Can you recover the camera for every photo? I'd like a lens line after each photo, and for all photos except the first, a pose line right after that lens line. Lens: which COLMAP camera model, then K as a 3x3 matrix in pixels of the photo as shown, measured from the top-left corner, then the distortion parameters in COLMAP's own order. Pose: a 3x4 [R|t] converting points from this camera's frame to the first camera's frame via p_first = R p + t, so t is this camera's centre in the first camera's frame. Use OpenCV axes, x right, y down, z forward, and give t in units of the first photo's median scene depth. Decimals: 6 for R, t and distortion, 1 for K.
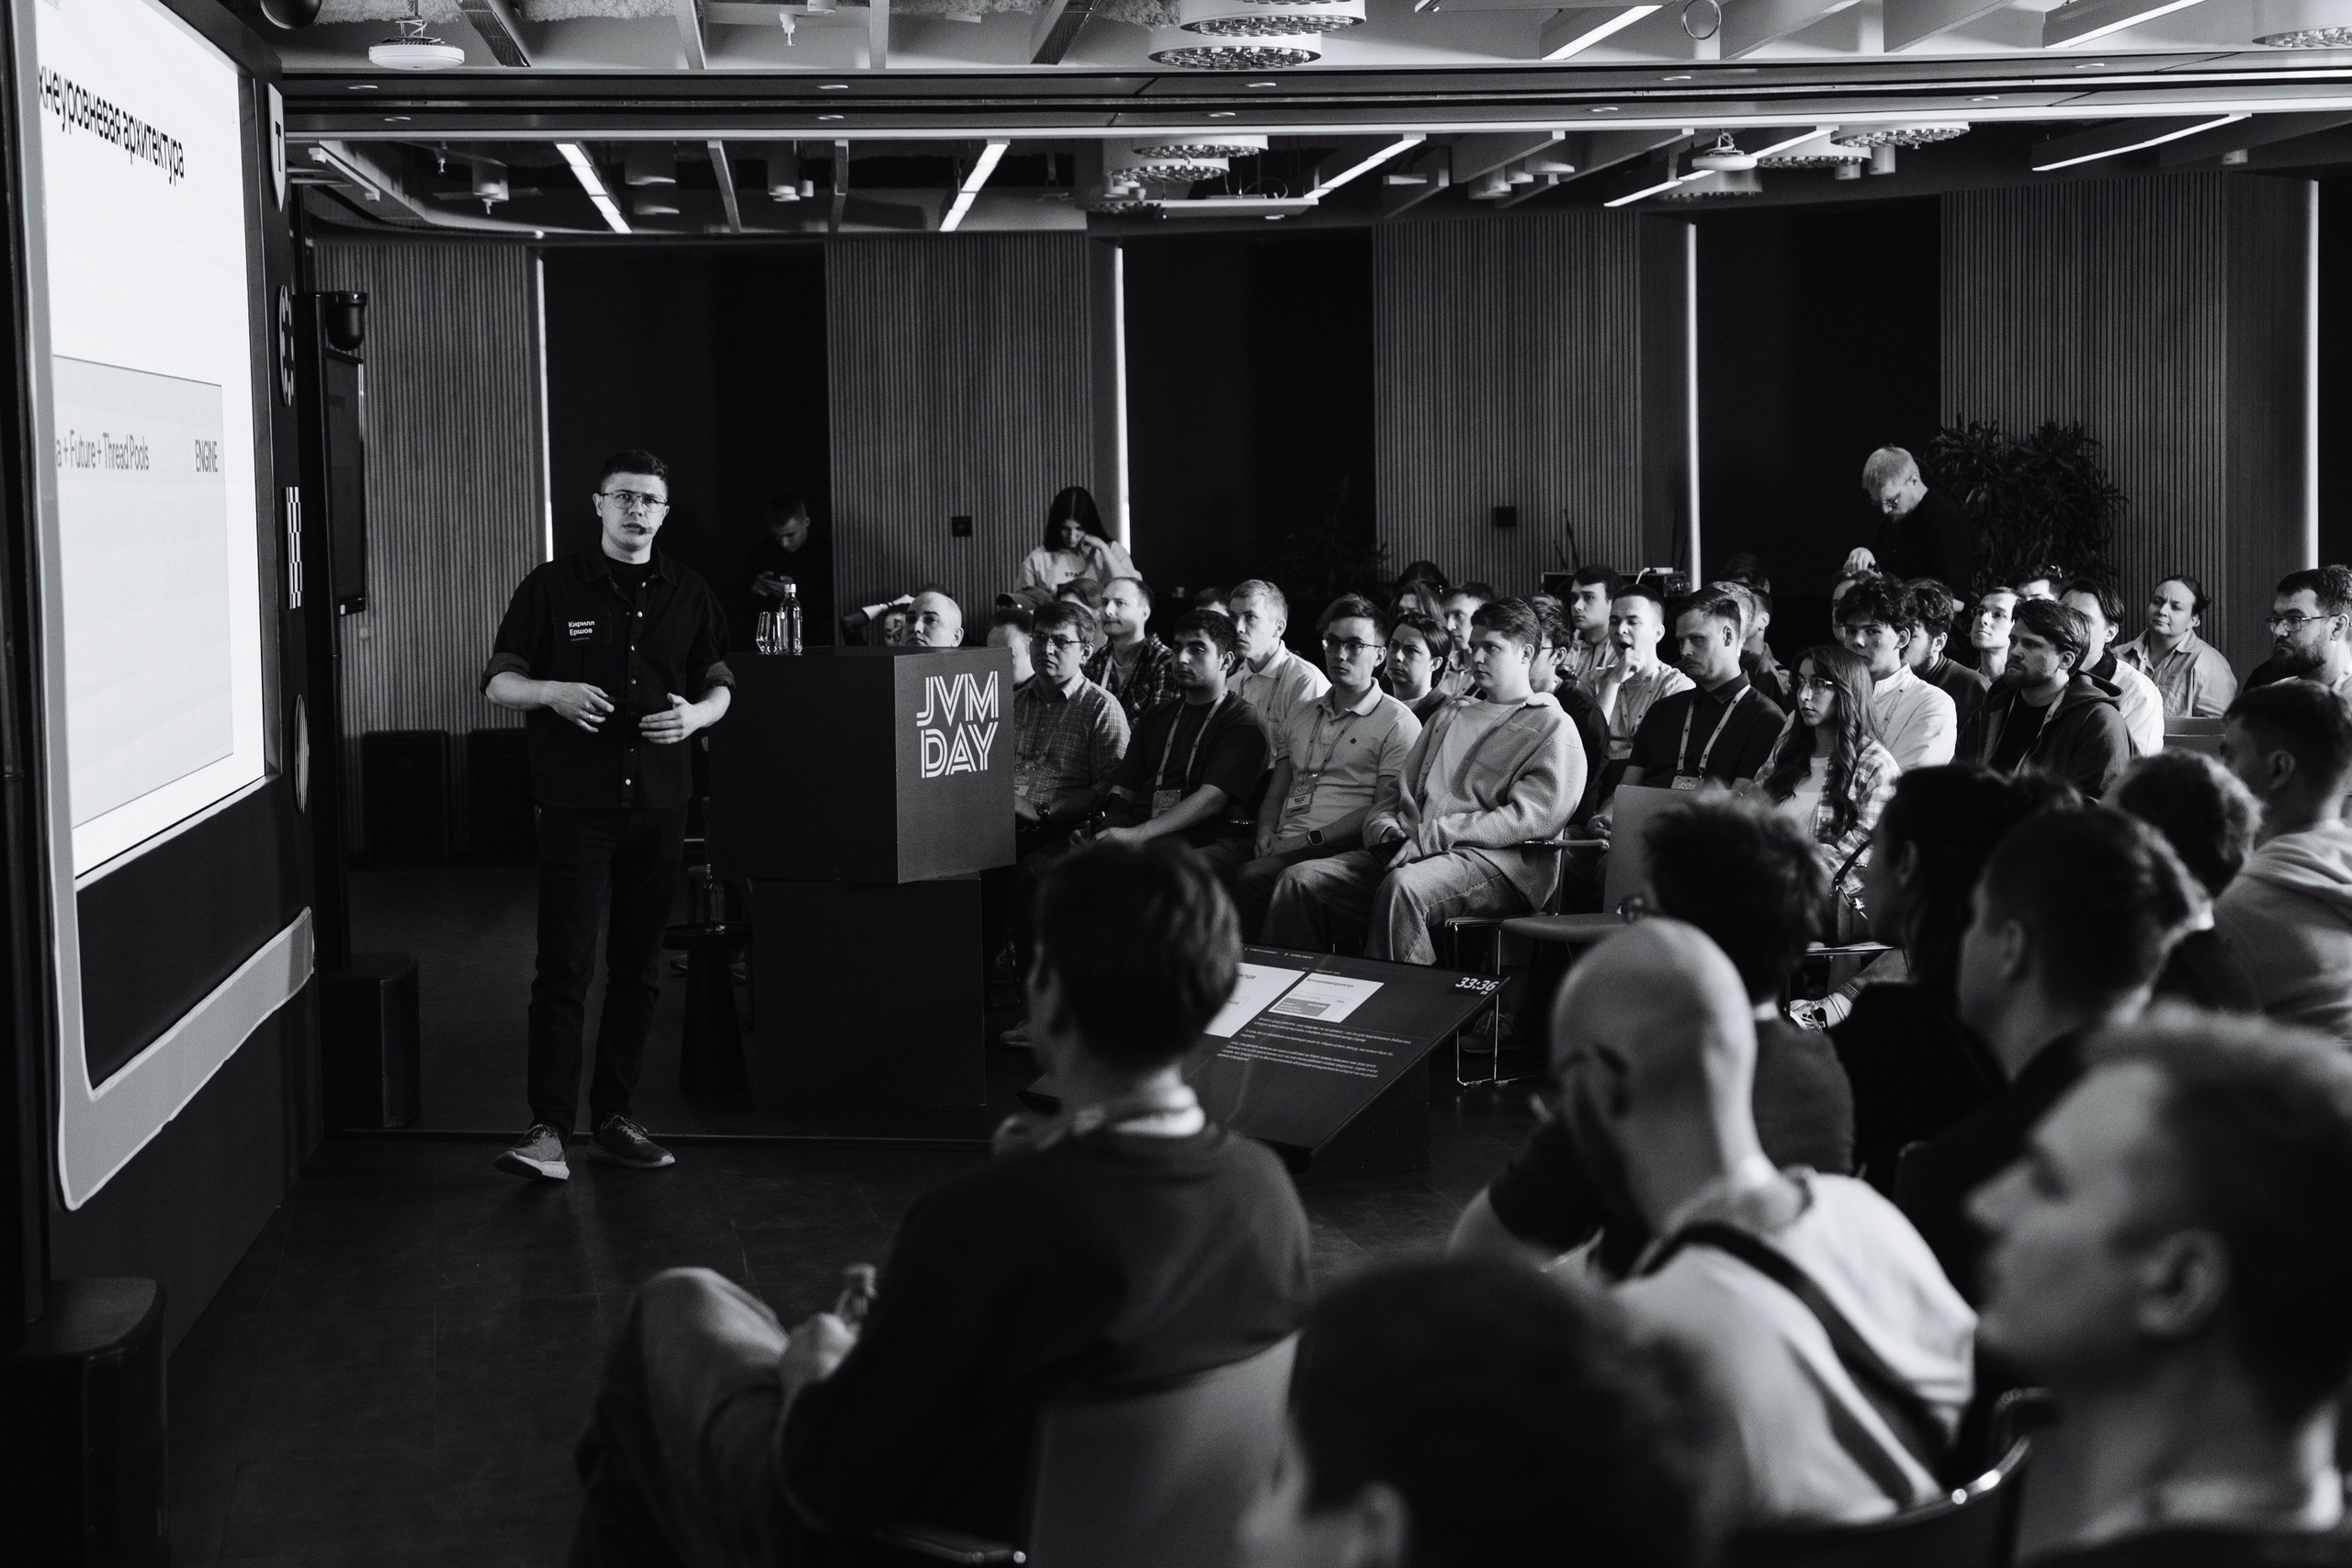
lens RADIAL K [[3971.6, 0, 1175.1], [0, 3971.6, 795.1], [0, 0, 1]] dist [0.055574, 0.000000]
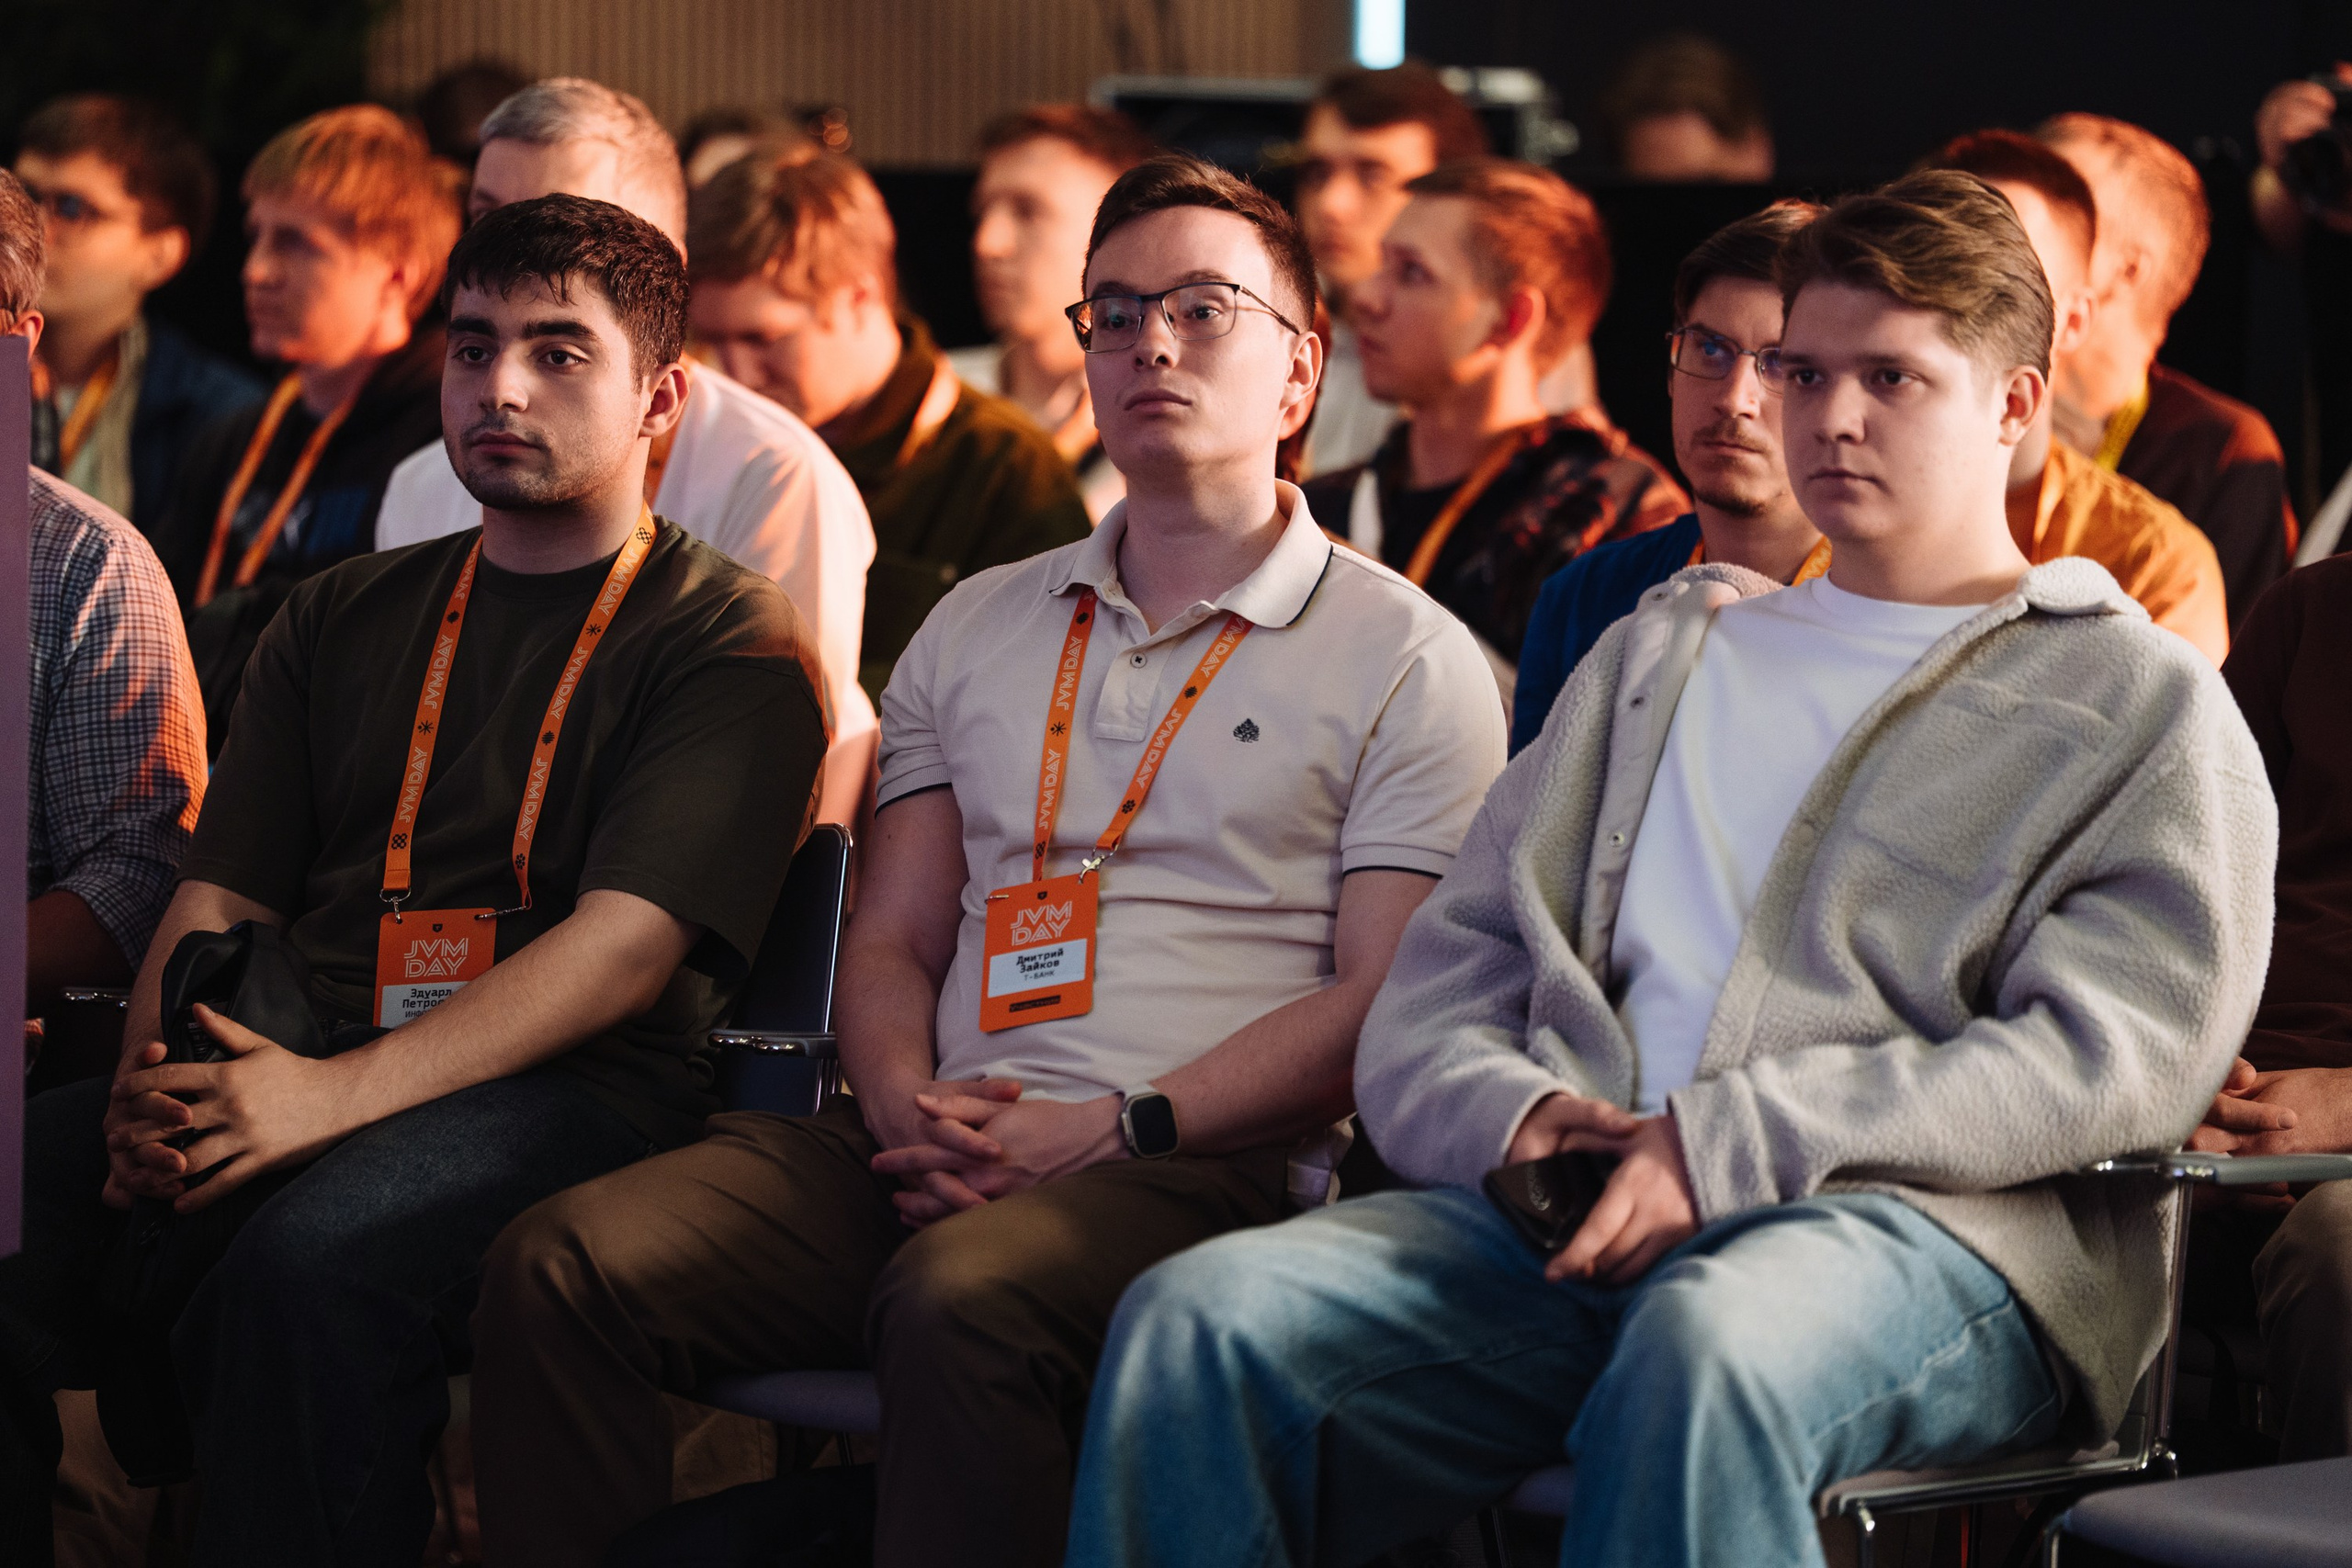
lens RADIAL K [[10641.2, 0, 1133.9], [0, 10641.2, 675.7], [0, 0, 1]] dist [1.821935, 0.000000]
pose [[0.975684, 0.009986, 0.218956, -0.118300], [-0.010214, 0.999948, -0.000094, -0.018074], [-0.218945, -0.002145, 0.975735, 0.353525]]
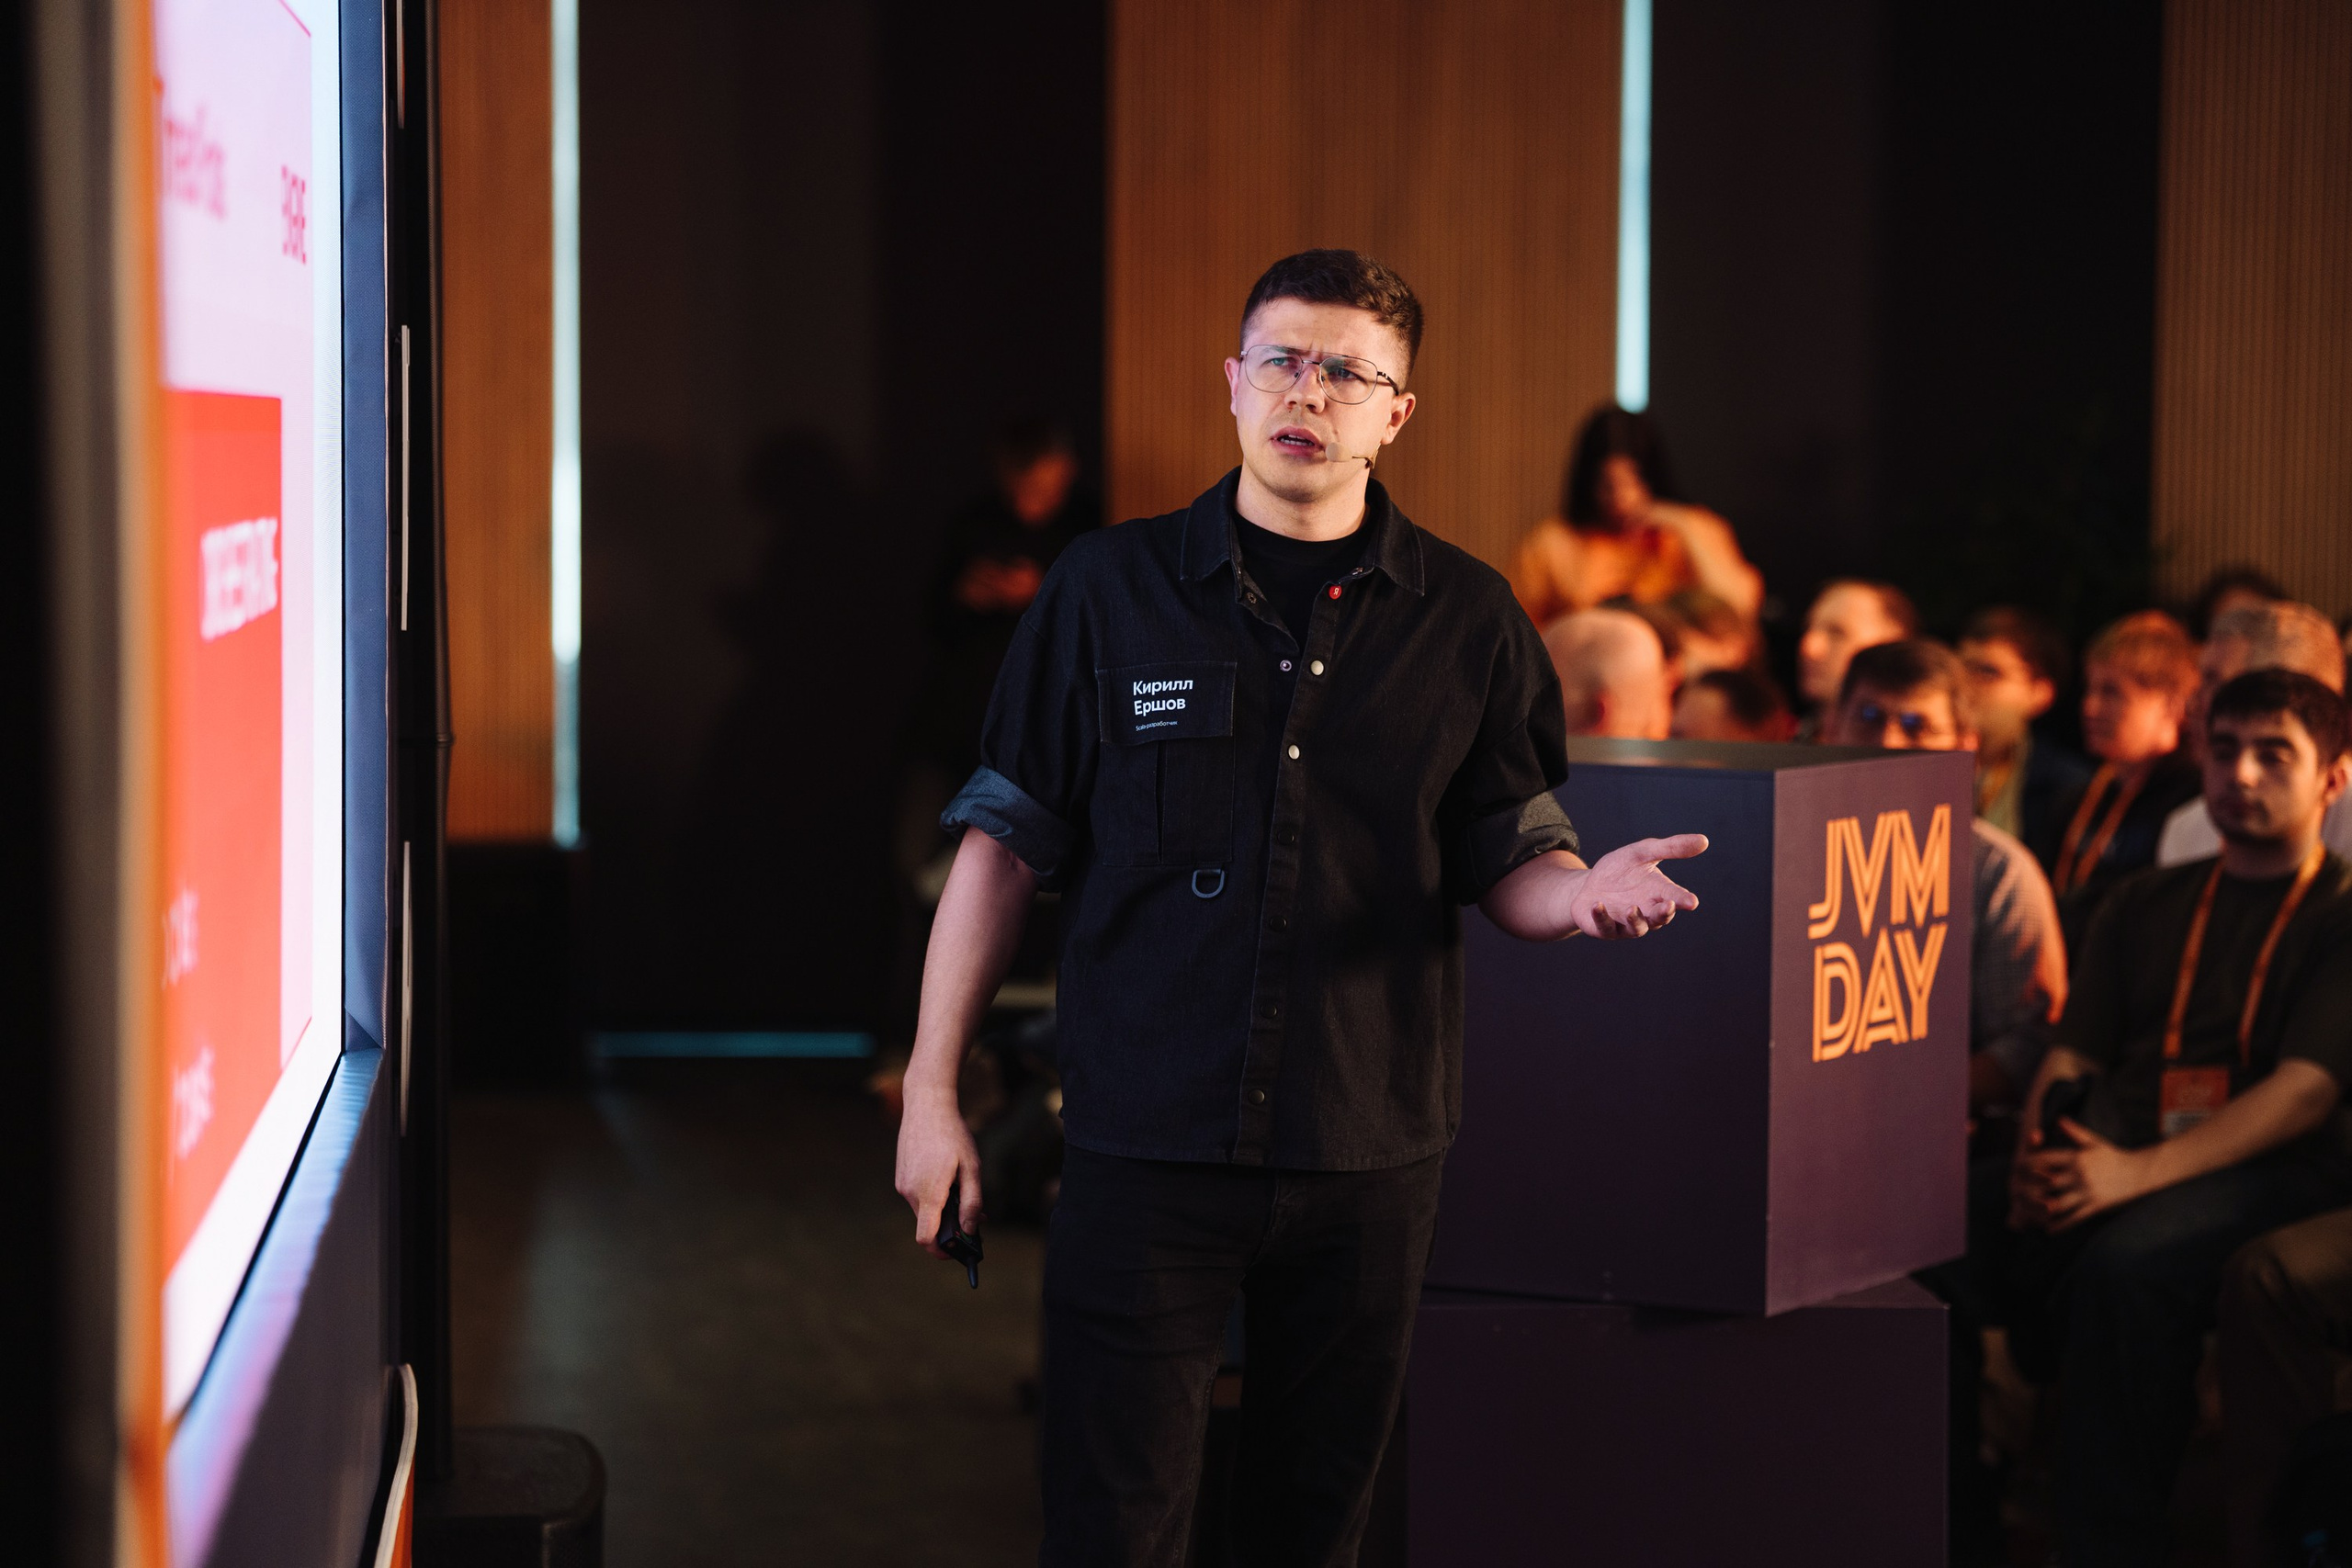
lens RADIAL K [[6036.4, 0, 1180.8], [0, 6036.4, 786.7], [0, 0, 1]] dist [0.337259, 0.000000]
pose [[0.999754, 0.020563, -0.008321, -0.120628], [-0.020729, 0.999578, -0.020366, -0.018105], [0.007899, 0.020534, 0.999758, 0.344669]]
